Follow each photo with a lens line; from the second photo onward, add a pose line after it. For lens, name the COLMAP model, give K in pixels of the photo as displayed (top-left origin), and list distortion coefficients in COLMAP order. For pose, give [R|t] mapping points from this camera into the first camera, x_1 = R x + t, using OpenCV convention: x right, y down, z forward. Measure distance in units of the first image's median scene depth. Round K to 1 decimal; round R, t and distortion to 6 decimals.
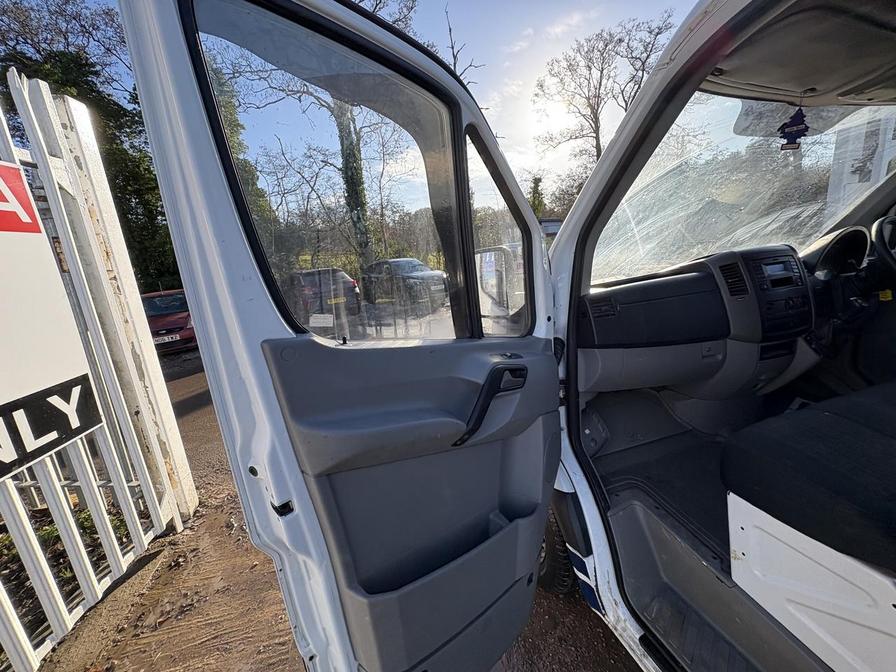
lens RADIAL K [[355.6, 0, 446.3], [0, 355.6, 335.5], [0, 0, 1]] dist [-0.001283, 0.000021]
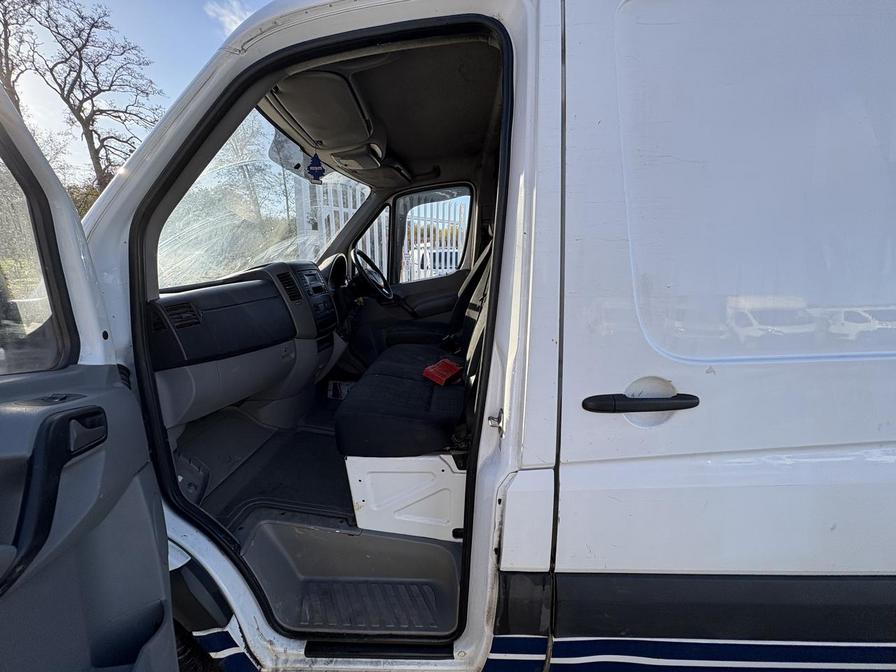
lens RADIAL K [[355.6, 0, 450.0], [0, 355.6, 335.8], [0, 0, 1]] dist [-0.001283, 0.000021]
pose [[0.330609, -0.109045, 0.937447, -0.107096], [0.179003, 0.982518, 0.051158, 0.031233], [-0.926637, 0.150893, 0.344349, 0.146210]]
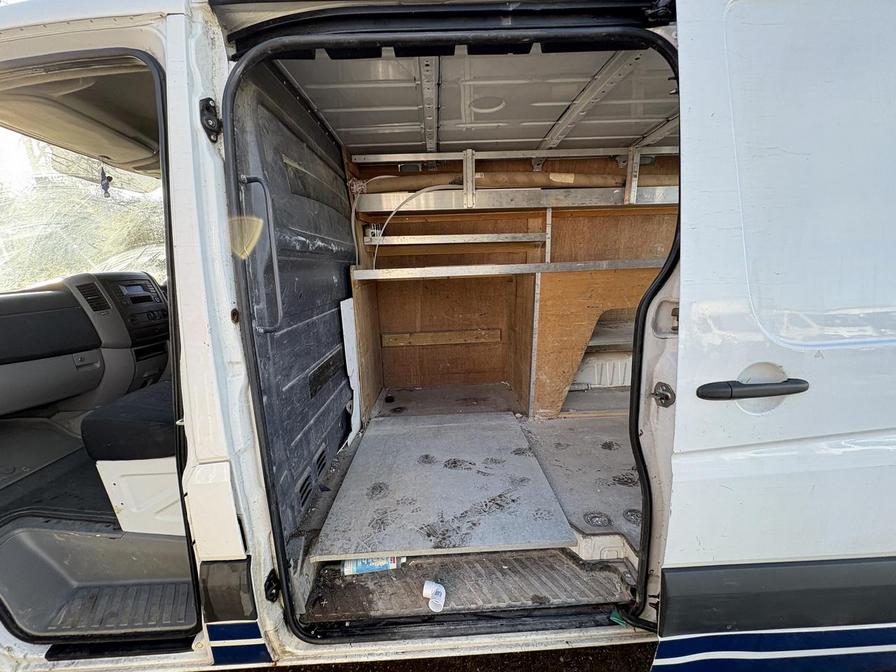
lens RADIAL K [[355.6, 0, 452.9], [0, 355.6, 338.7], [0, 0, 1]] dist [-0.001283, 0.000021]
pose [[0.263746, -0.099110, 0.959487, -0.005446], [0.193649, 0.979897, 0.047988, 0.141927], [-0.944954, 0.173147, 0.277637, -0.390520]]
